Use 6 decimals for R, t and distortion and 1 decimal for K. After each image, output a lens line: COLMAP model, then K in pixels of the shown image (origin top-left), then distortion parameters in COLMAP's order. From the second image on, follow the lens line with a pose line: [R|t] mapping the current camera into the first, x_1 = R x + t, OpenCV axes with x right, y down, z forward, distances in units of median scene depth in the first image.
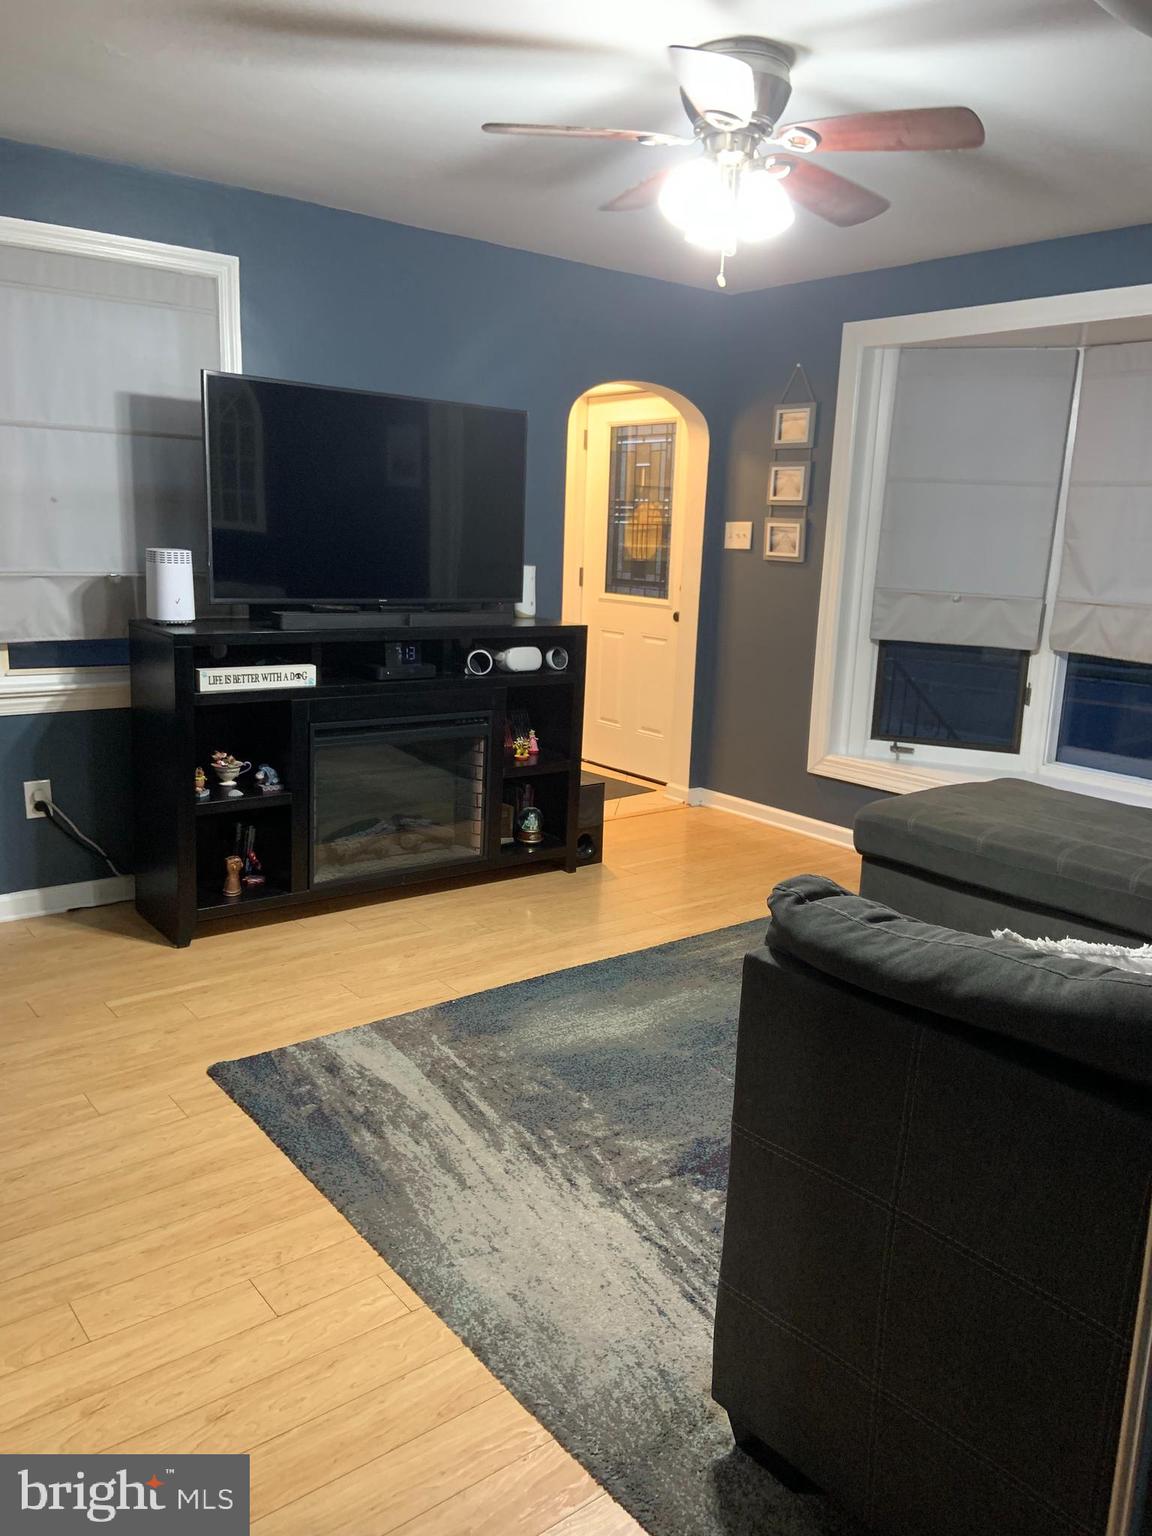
lens RADIAL K [[1163.3, 0, 578.3], [0, 1163.3, 761.7], [0, 0, 1]] dist [-0.000355, -0.001956]
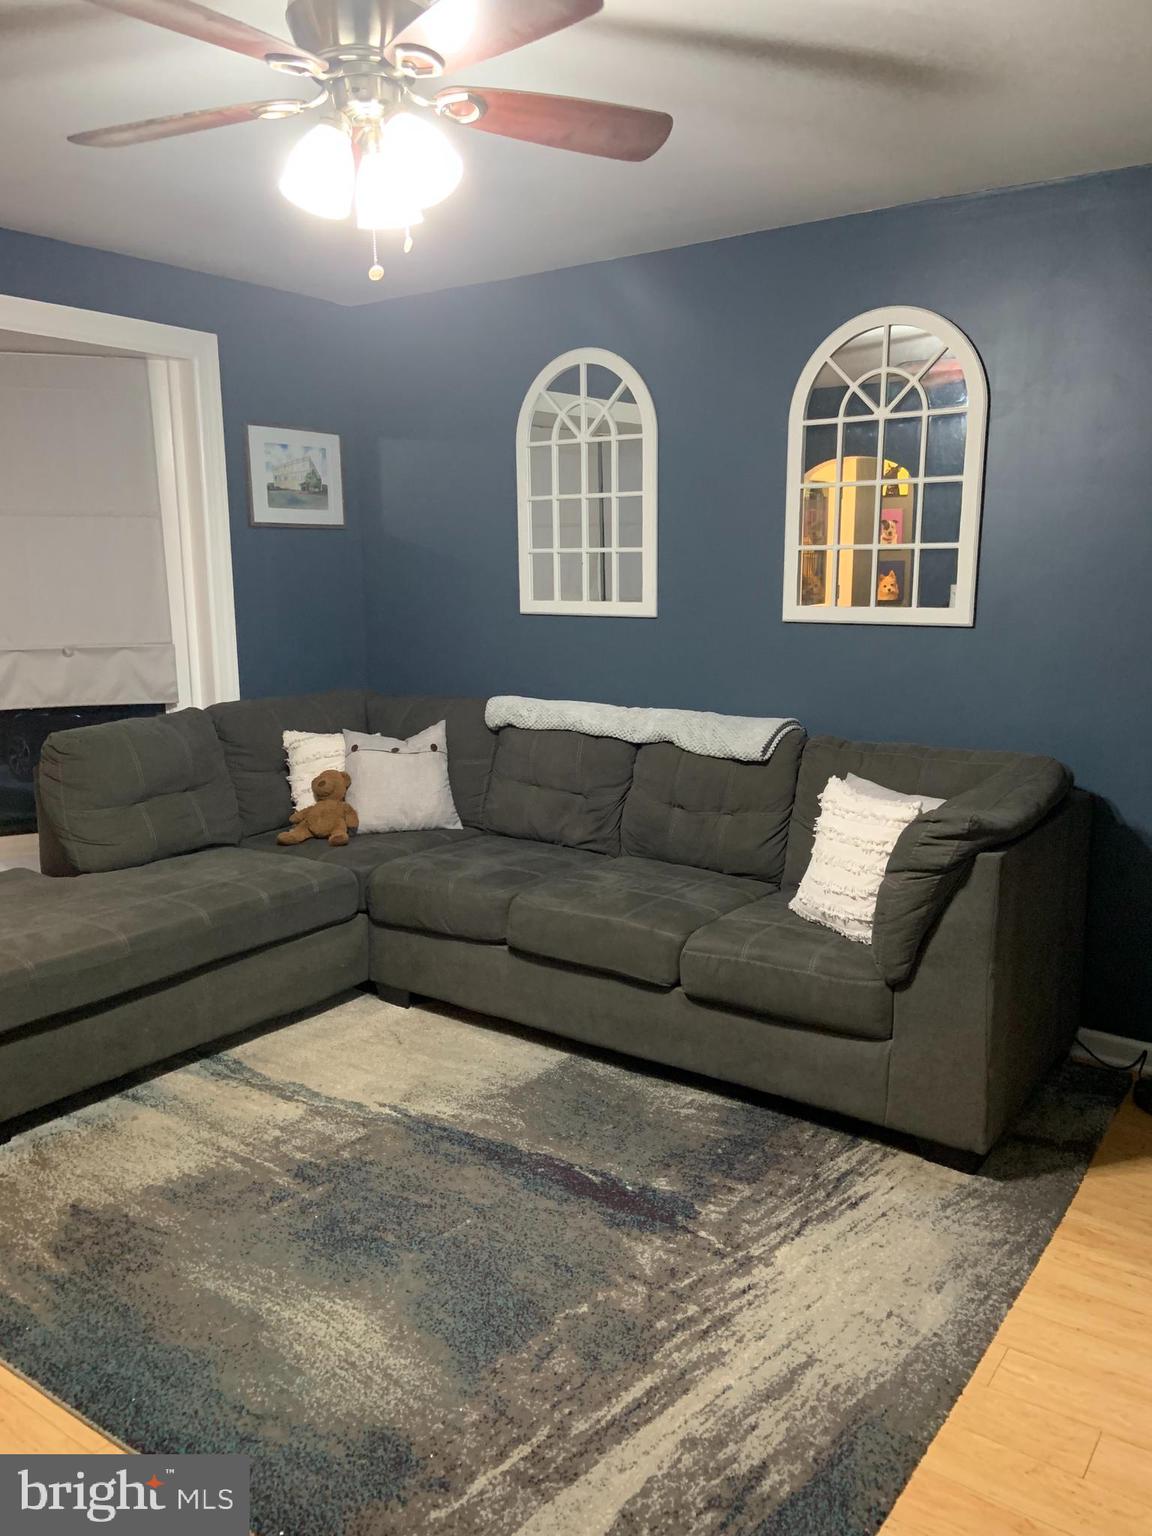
lens RADIAL K [[1207.3, 0, 576.8], [0, 1207.3, 774.3], [0, 0, 1]] dist [-0.011640, -0.021655]
pose [[-0.267987, -0.245807, 0.931537, -0.732207], [0.200174, 0.931597, 0.303410, -0.330550], [-0.942398, 0.267779, -0.200452, 1.150793]]
